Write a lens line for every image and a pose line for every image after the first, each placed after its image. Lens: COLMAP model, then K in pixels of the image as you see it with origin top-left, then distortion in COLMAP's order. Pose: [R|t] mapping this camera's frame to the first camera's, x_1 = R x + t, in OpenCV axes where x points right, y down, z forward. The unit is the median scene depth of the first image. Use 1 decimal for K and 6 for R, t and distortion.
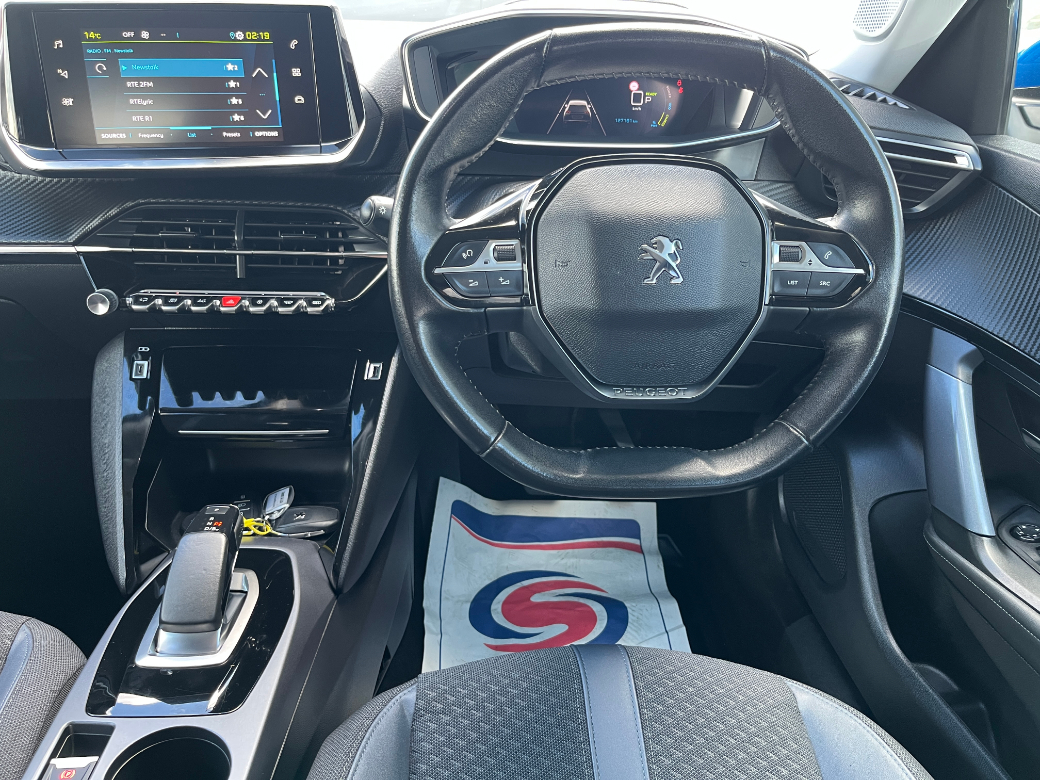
lens RADIAL K [[779.6, 0, 520.0], [0, 779.6, 390.0], [0, 0, 1]] dist [0.086141, -0.137037]
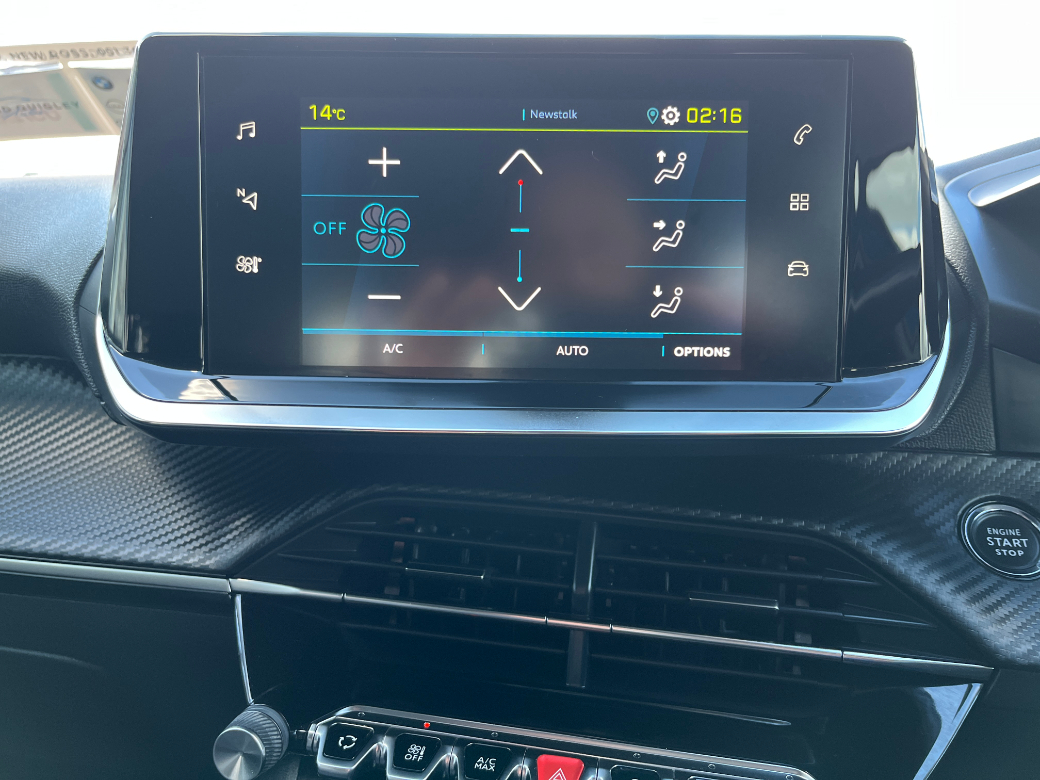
lens RADIAL K [[779.6, 0, 520.0], [0, 779.6, 390.0], [0, 0, 1]] dist [0.086141, -0.137037]
pose [[0.967677, 0.036948, -0.249470, -0.321782], [-0.102054, 0.961966, -0.253389, -0.206456], [0.230620, 0.270658, 0.934644, 0.645291]]
